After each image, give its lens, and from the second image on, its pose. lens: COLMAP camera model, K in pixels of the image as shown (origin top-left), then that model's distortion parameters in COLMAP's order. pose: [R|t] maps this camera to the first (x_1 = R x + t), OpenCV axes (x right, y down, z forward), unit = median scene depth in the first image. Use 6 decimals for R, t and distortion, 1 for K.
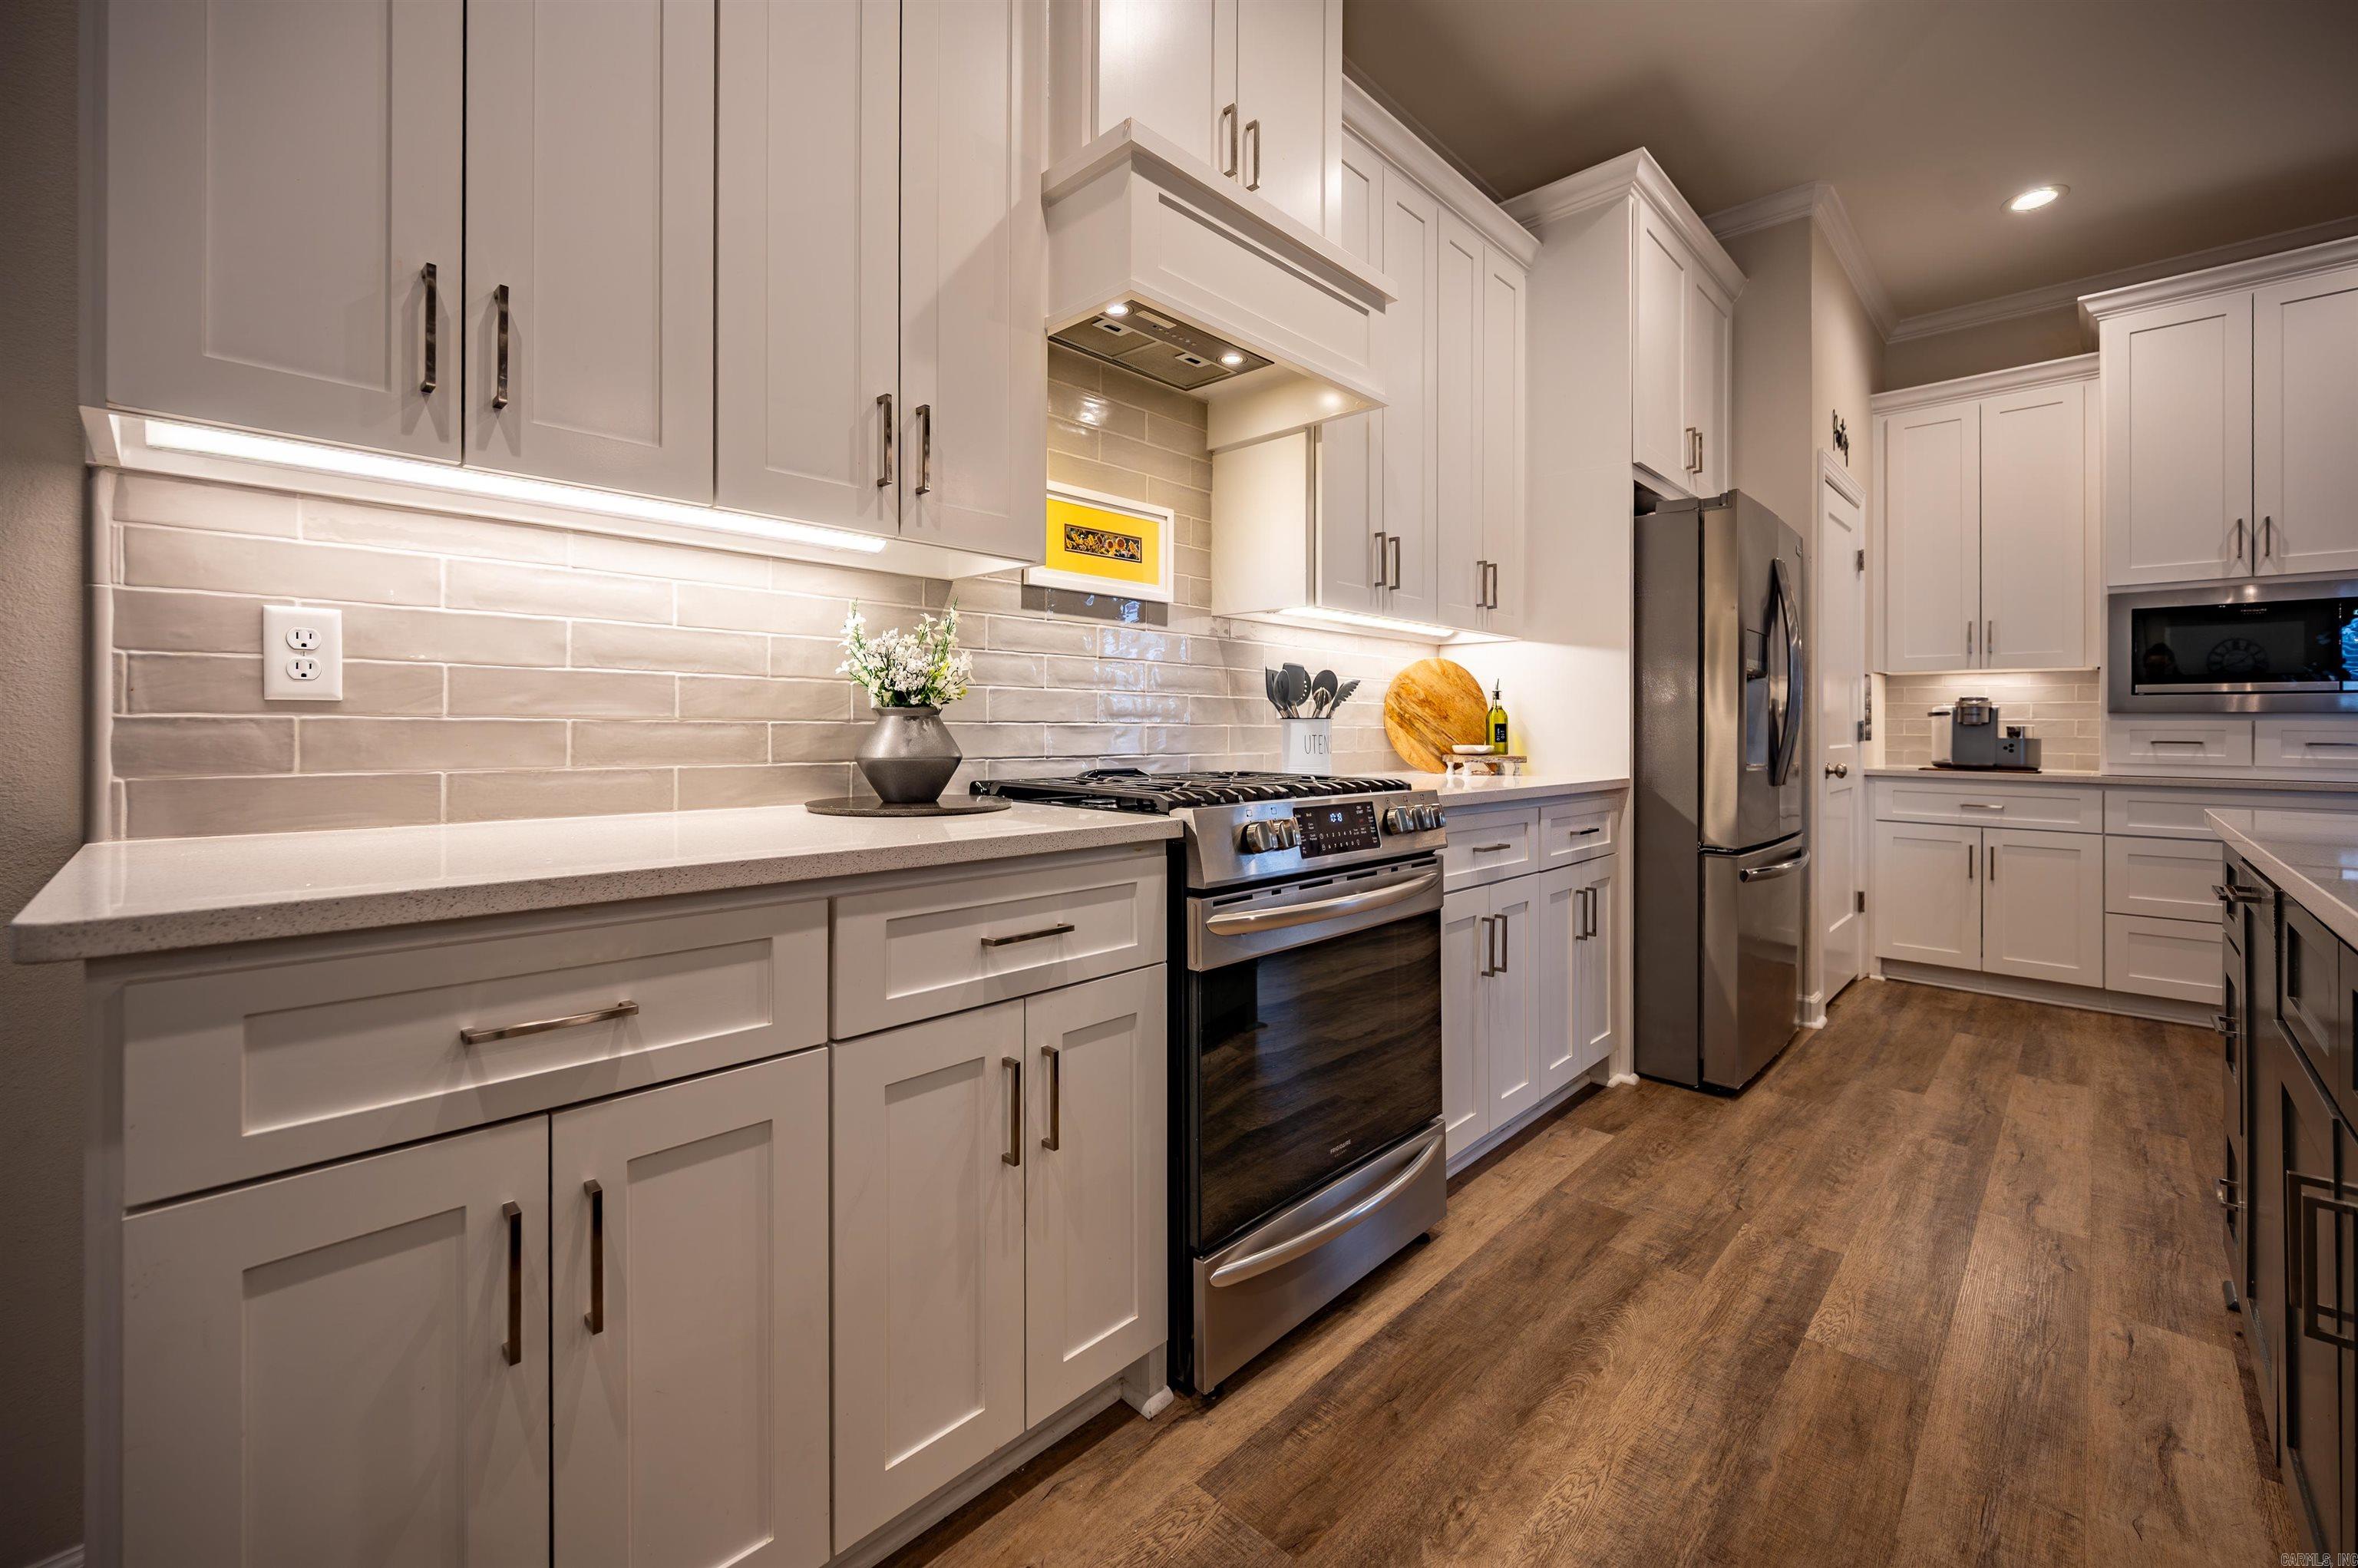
lens RADIAL K [[957.8, 0, 1181.3], [0, 957.8, 723.8], [0, 0, 1]] dist [-0.001049, -0.000551]
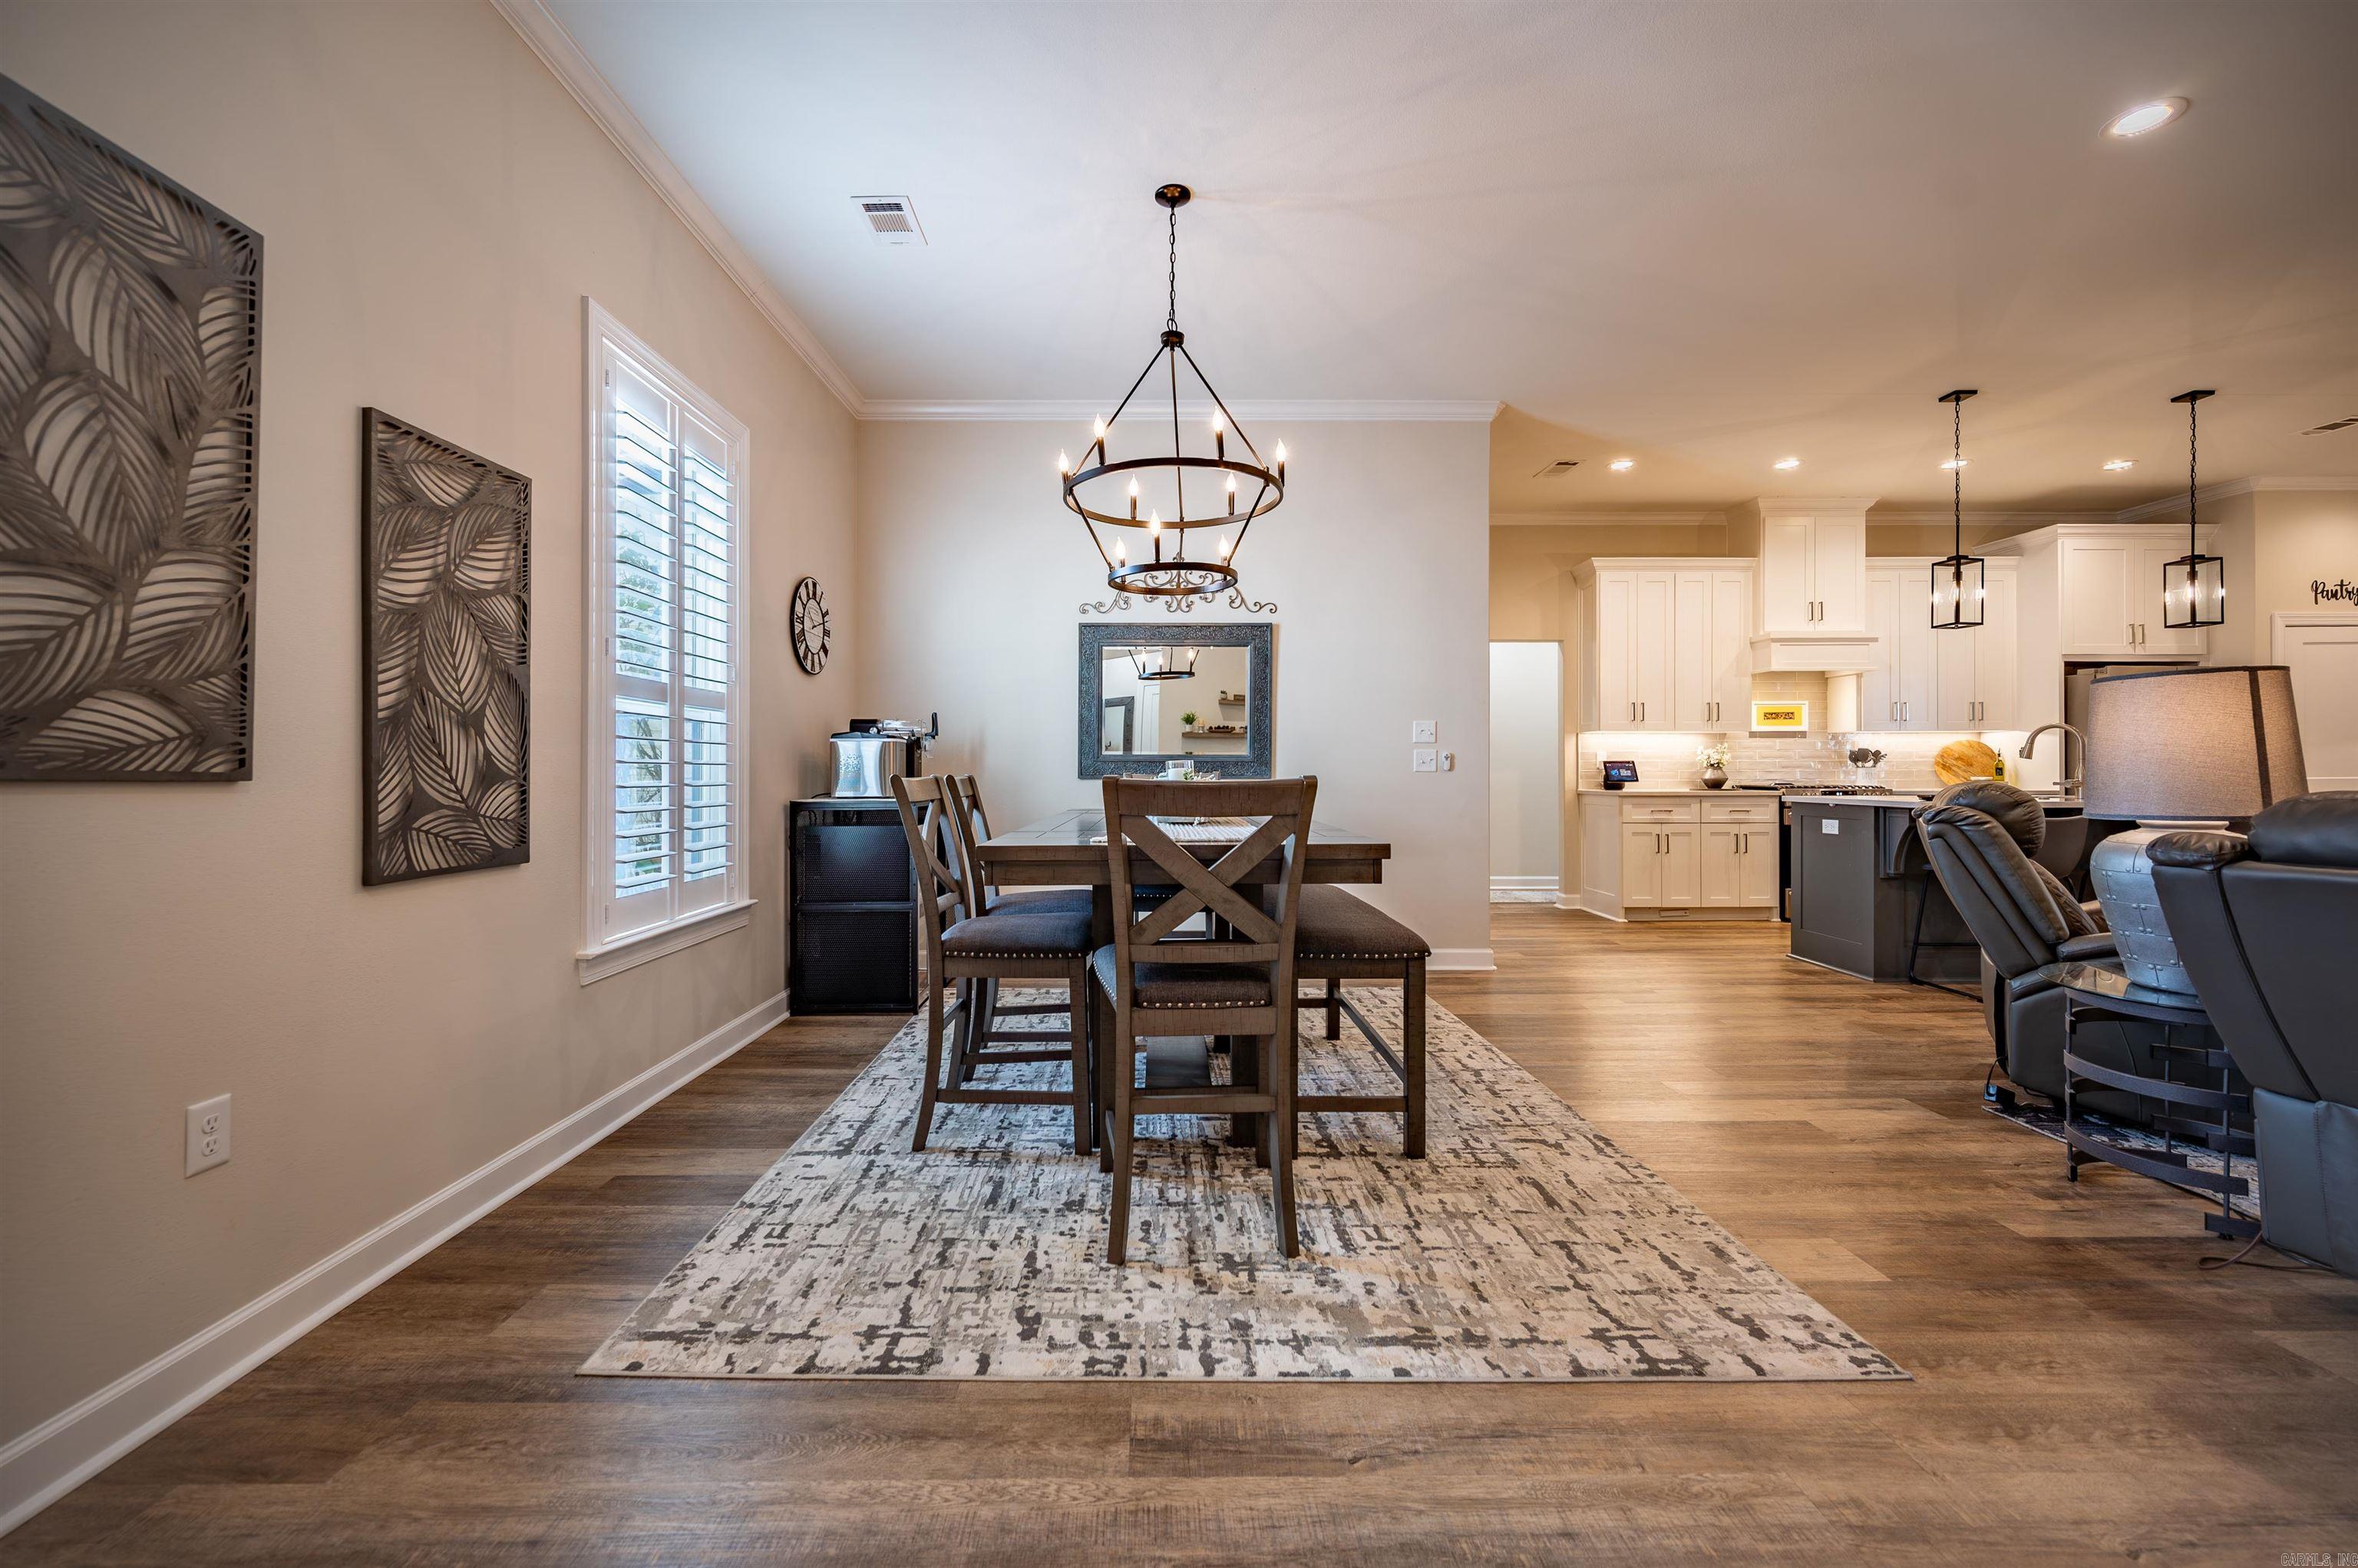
lens RADIAL K [[941.6, 0, 1158.8], [0, 941.6, 769.6], [0, 0, 1]] dist [-0.002655, 0.000006]
pose [[0.688771, -0.010754, -0.724899, 0.638510], [0.010549, 0.999933, -0.004811, -0.006383], [0.724902, -0.004333, 0.688838, -2.241102]]
